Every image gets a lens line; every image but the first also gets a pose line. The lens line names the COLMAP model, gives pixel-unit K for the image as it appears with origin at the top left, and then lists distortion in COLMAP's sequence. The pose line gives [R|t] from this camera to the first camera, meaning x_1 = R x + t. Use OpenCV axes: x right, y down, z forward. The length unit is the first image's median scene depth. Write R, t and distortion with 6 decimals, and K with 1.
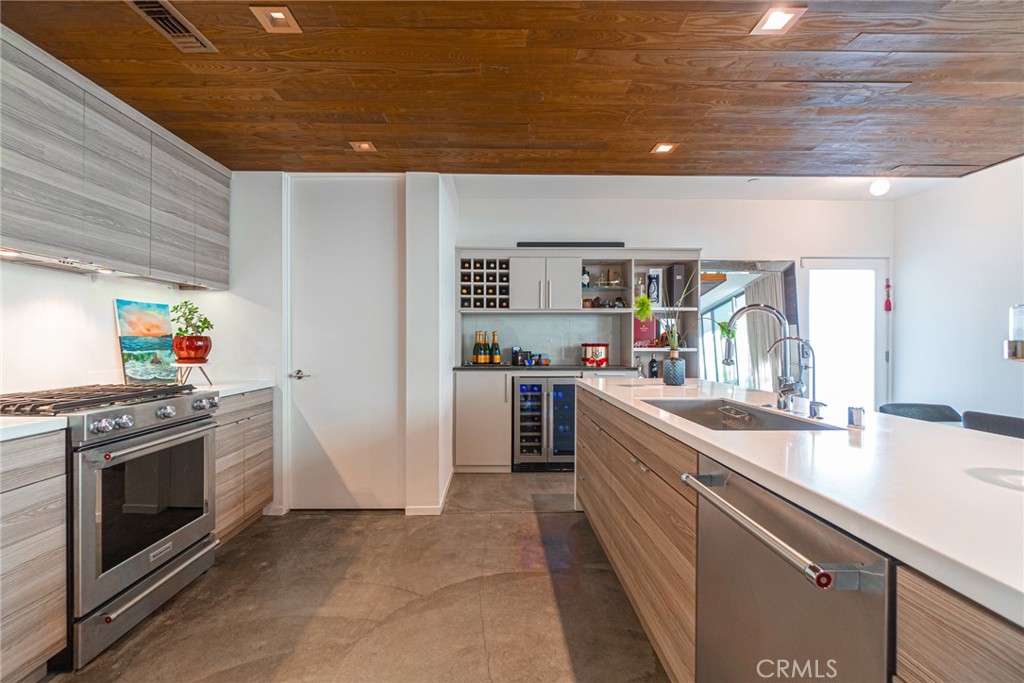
lens RADIAL K [[445.4, 0, 482.8], [0, 445.4, 349.2], [0, 0, 1]] dist [-0.003174, 0.001817]
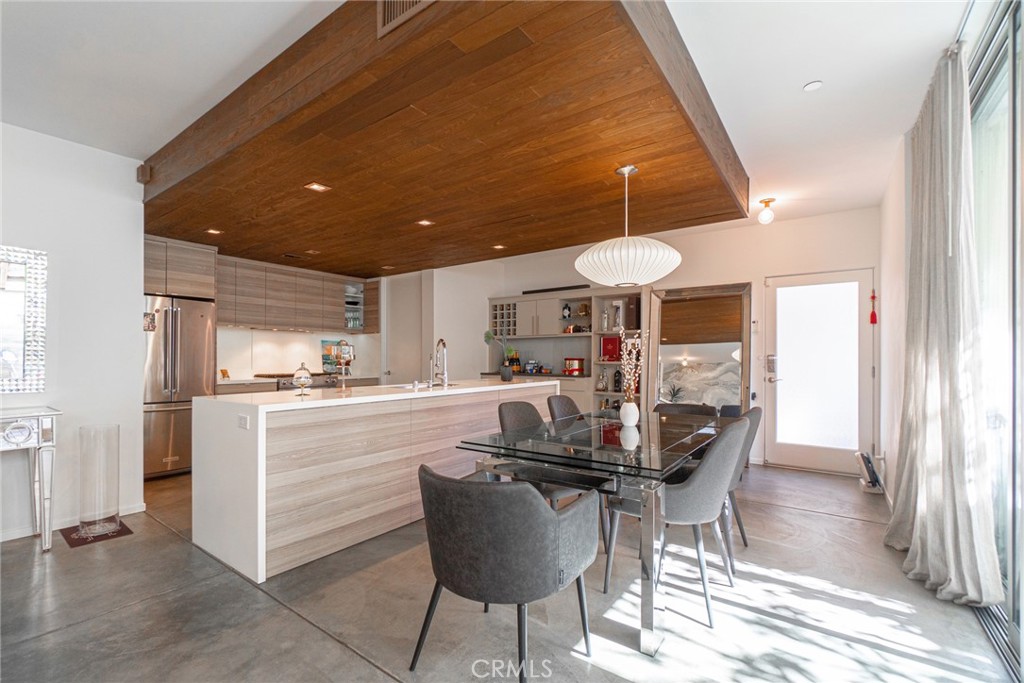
lens RADIAL K [[445.4, 0, 490.6], [0, 445.4, 364.7], [0, 0, 1]] dist [-0.003174, 0.001817]
pose [[0.800869, 0.007762, -0.598789, 1.378660], [-0.010017, 0.999950, -0.000435, 0.017940], [0.598756, 0.006346, 0.800907, -0.428346]]
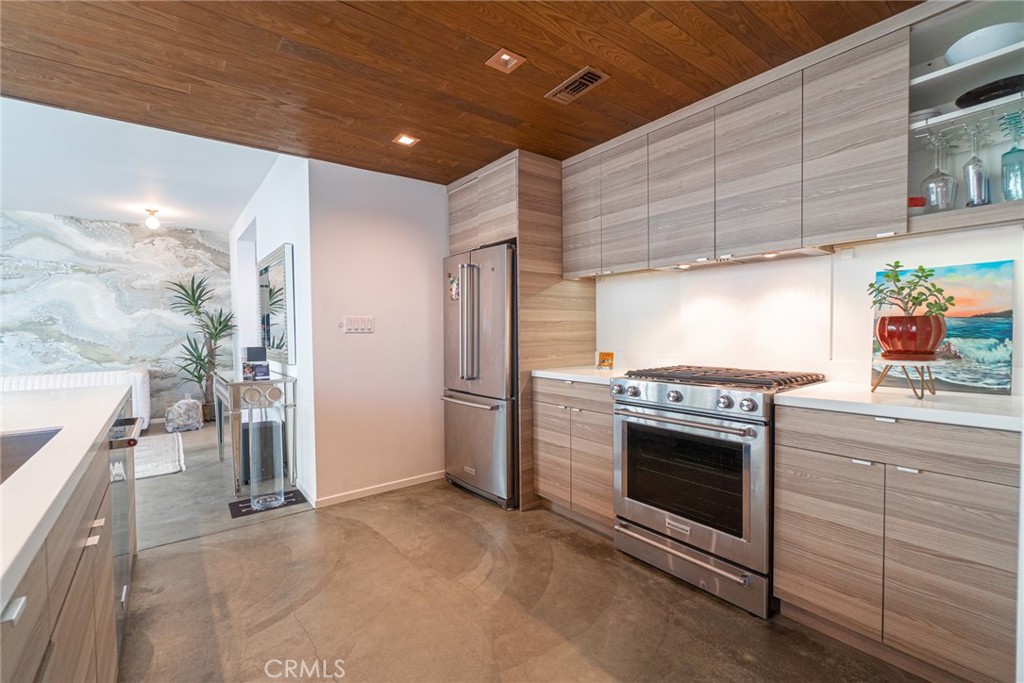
lens RADIAL K [[445.4, 0, 504.9], [0, 445.4, 347.4], [0, 0, 1]] dist [-0.003174, 0.001817]
pose [[-0.774360, 0.029289, -0.632067, 0.181094], [-0.001400, 0.998846, 0.048000, -0.015394], [0.632744, 0.038054, -0.773425, 1.117126]]
